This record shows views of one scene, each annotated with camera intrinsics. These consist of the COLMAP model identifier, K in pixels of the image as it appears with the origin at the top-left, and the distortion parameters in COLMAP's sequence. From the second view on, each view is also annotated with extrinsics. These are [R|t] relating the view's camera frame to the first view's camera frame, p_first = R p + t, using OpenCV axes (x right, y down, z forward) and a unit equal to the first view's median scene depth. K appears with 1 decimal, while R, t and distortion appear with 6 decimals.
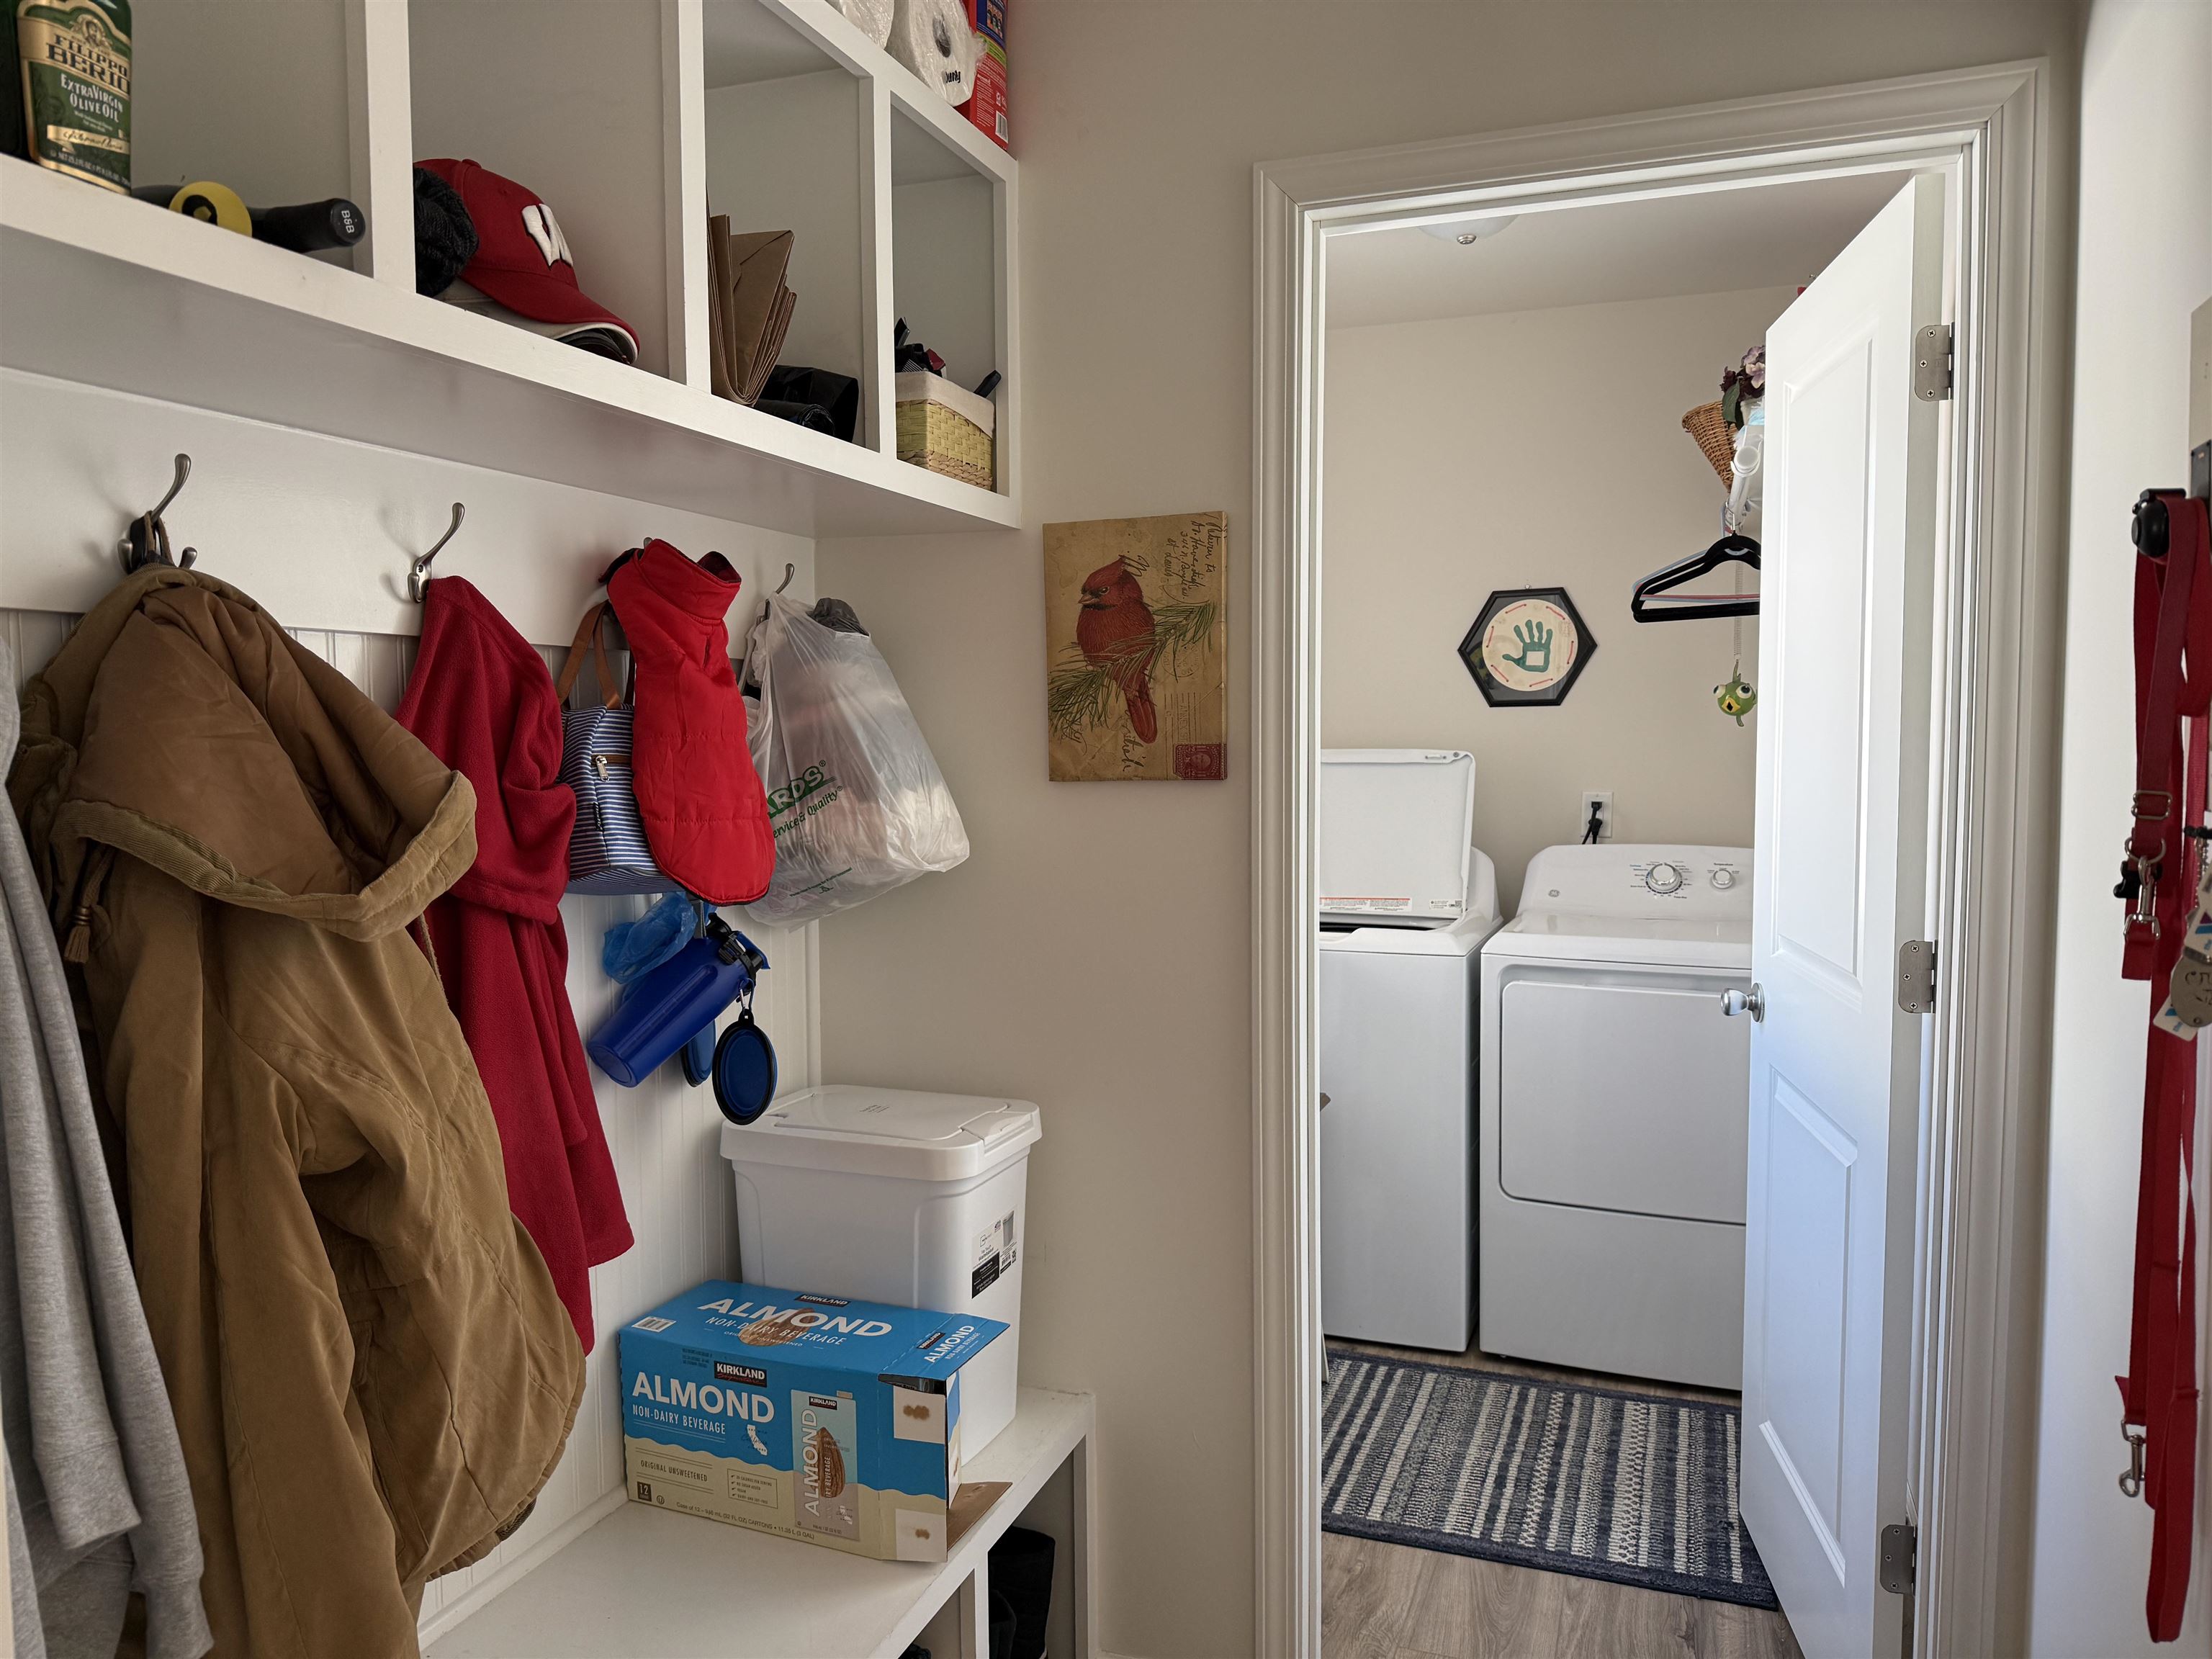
lens RADIAL K [[1540.7, 0, 1106.0], [0, 1540.7, 829.5], [0, 0, 1]] dist [0.121533, -0.171934]
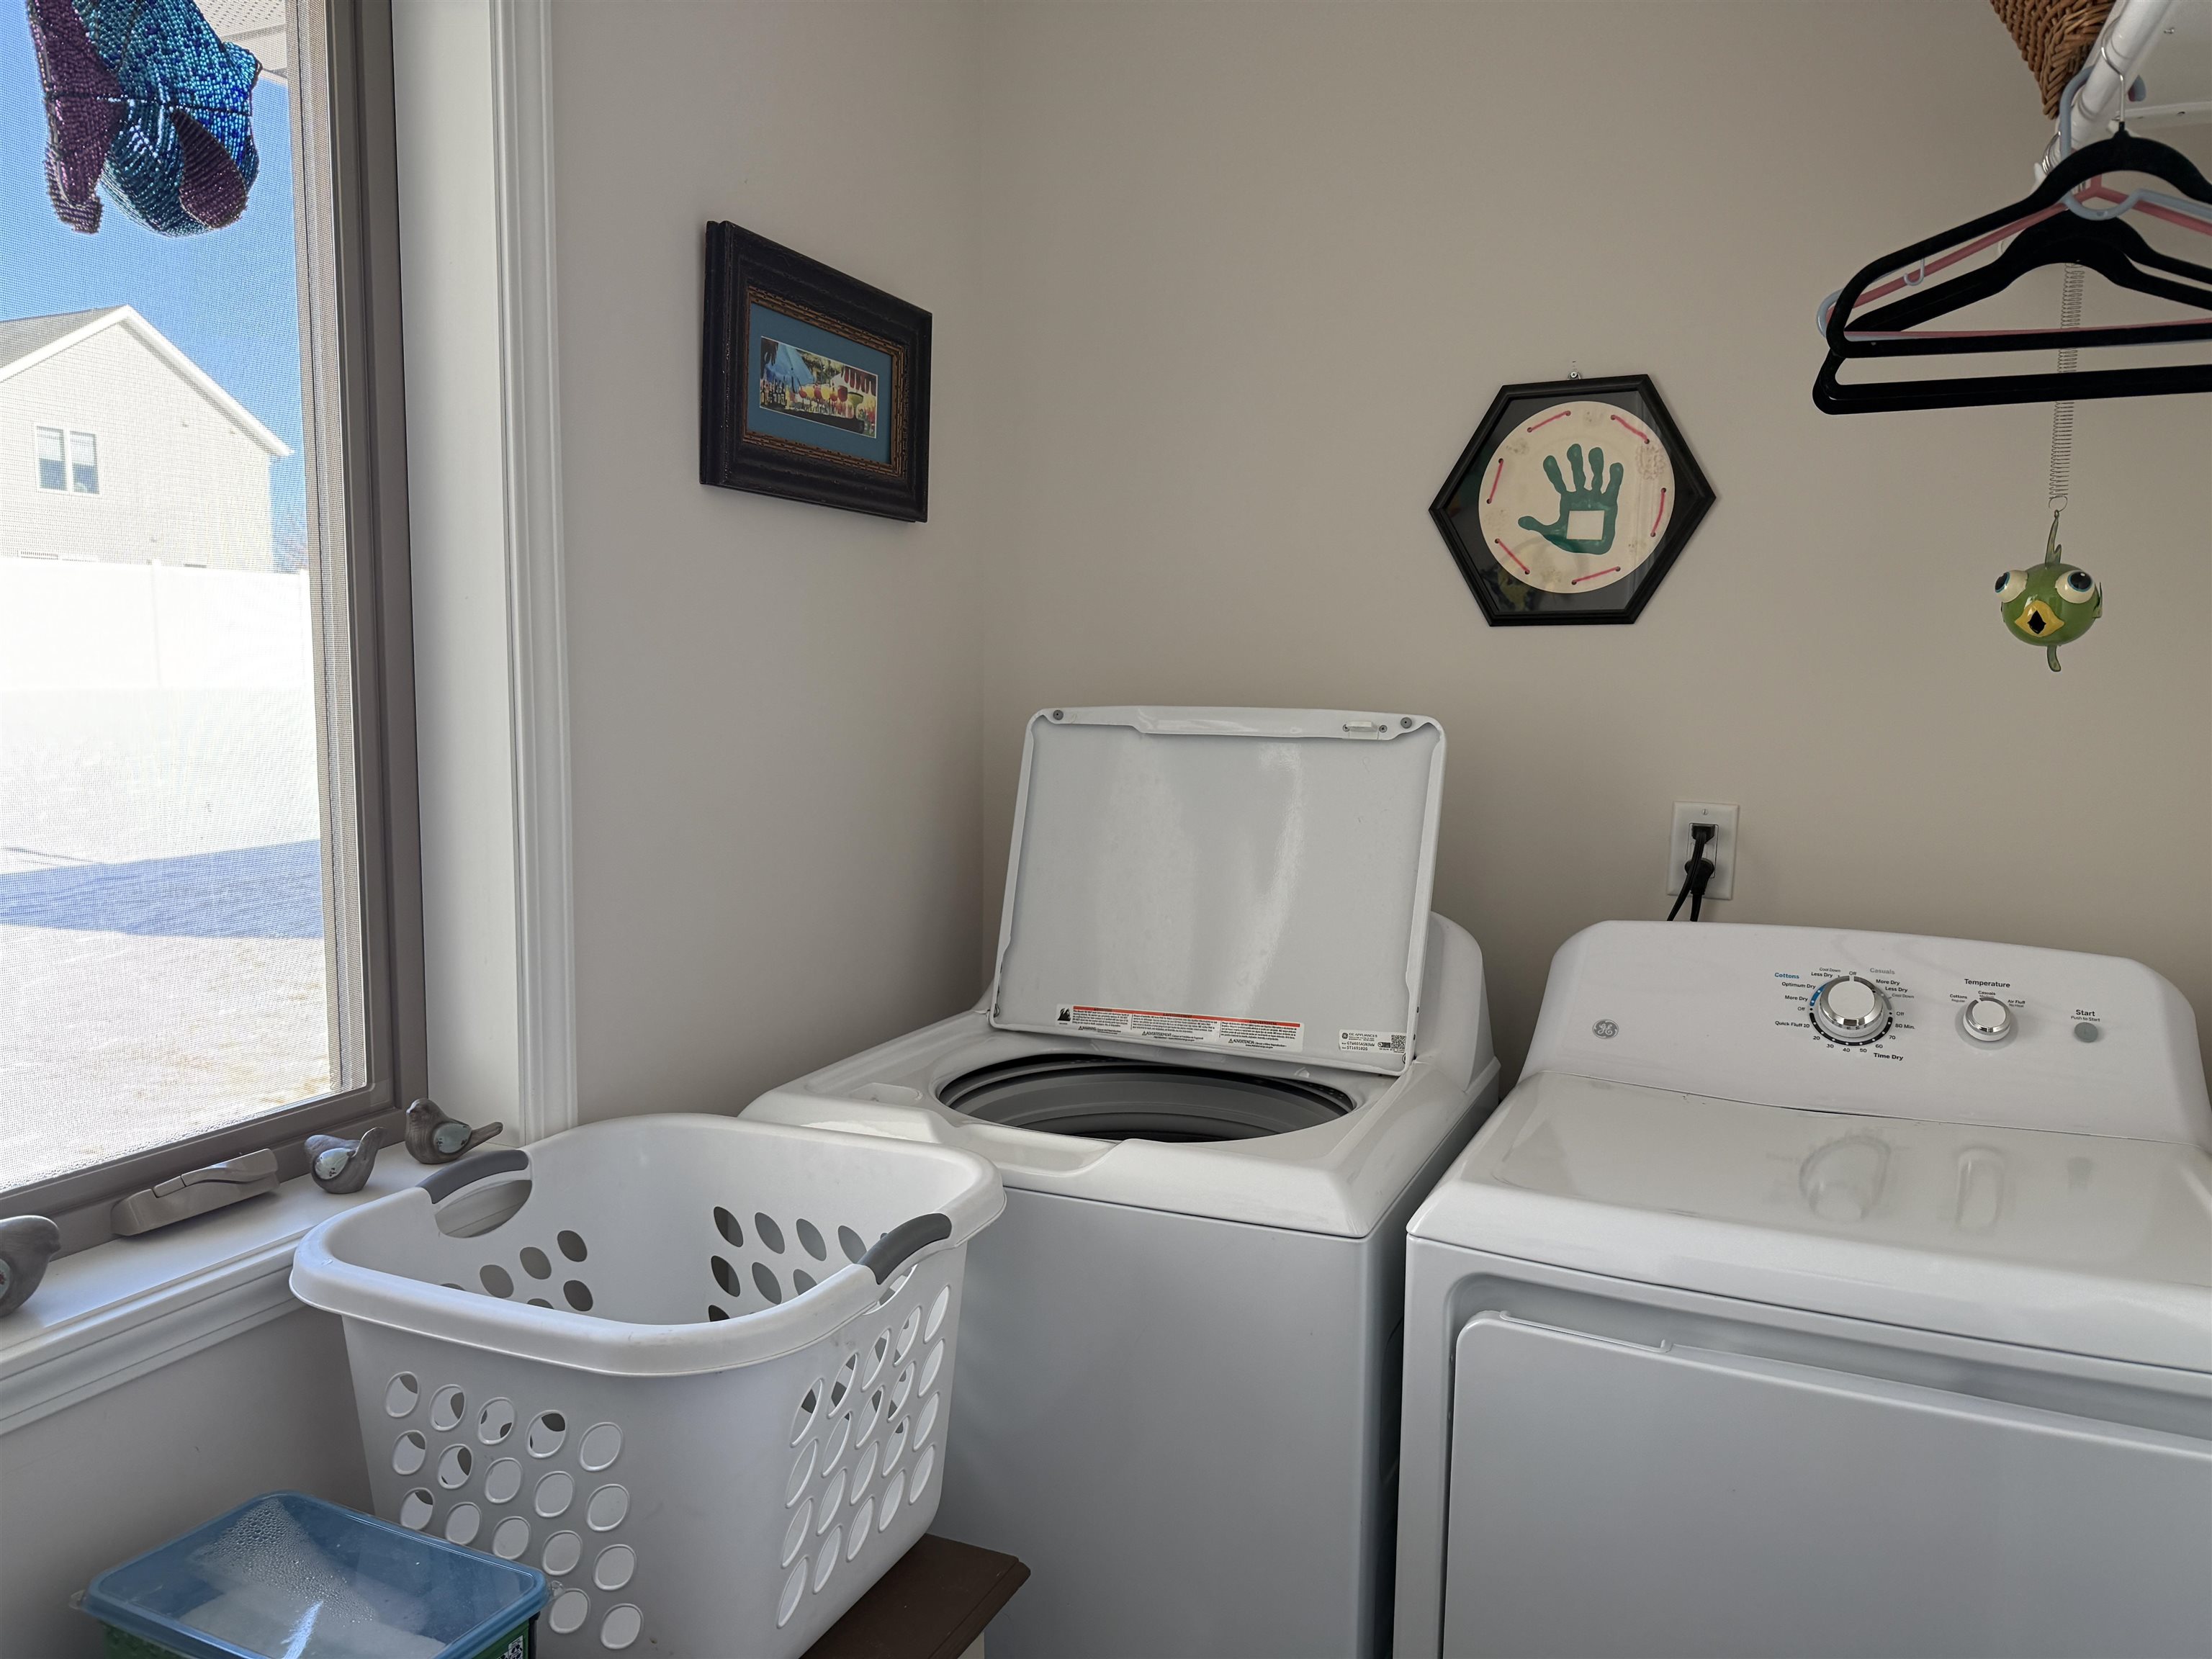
lens RADIAL K [[1509.9, 0, 1134.4], [0, 1509.9, 844.1], [0, 0, 1]] dist [0.049668, -0.081005]
pose [[0.999071, 0.019850, -0.038263, 0.157120], [-0.018049, 0.998738, 0.046870, -0.030777], [0.039146, -0.046136, 0.998168, 0.523226]]
